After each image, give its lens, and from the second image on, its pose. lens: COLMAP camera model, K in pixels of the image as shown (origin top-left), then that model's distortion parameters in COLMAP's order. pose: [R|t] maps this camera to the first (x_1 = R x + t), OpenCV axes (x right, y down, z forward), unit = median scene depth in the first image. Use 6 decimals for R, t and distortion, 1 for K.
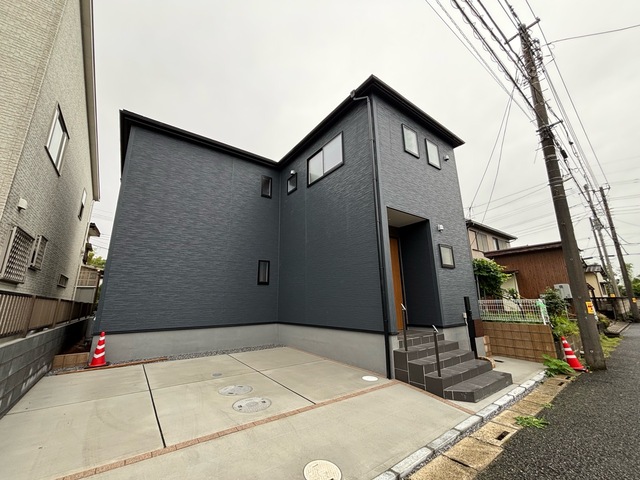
lens RADIAL K [[258.1, 0, 319.0], [0, 258.1, 238.9], [0, 0, 1]] dist [-0.001277, 0.000806]
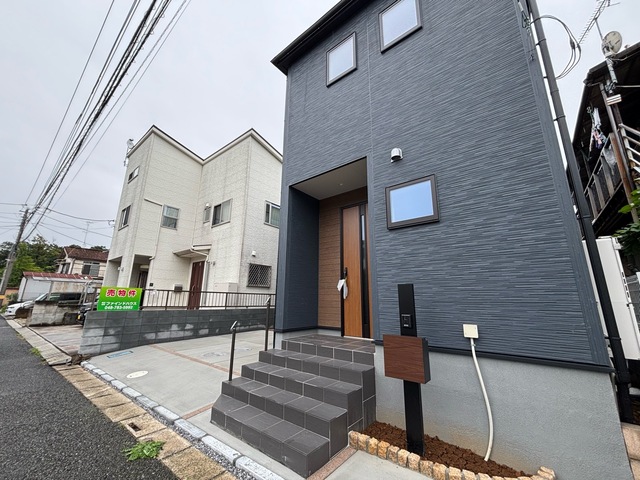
lens RADIAL K [[258.1, 0, 319.0], [0, 258.1, 238.9], [0, 0, 1]] dist [-0.001277, 0.000806]
pose [[0.245435, -0.208839, -0.946651, 1.409898], [0.220987, 0.962862, -0.155120, 0.266399], [0.943889, -0.171126, 0.282471, 1.077906]]
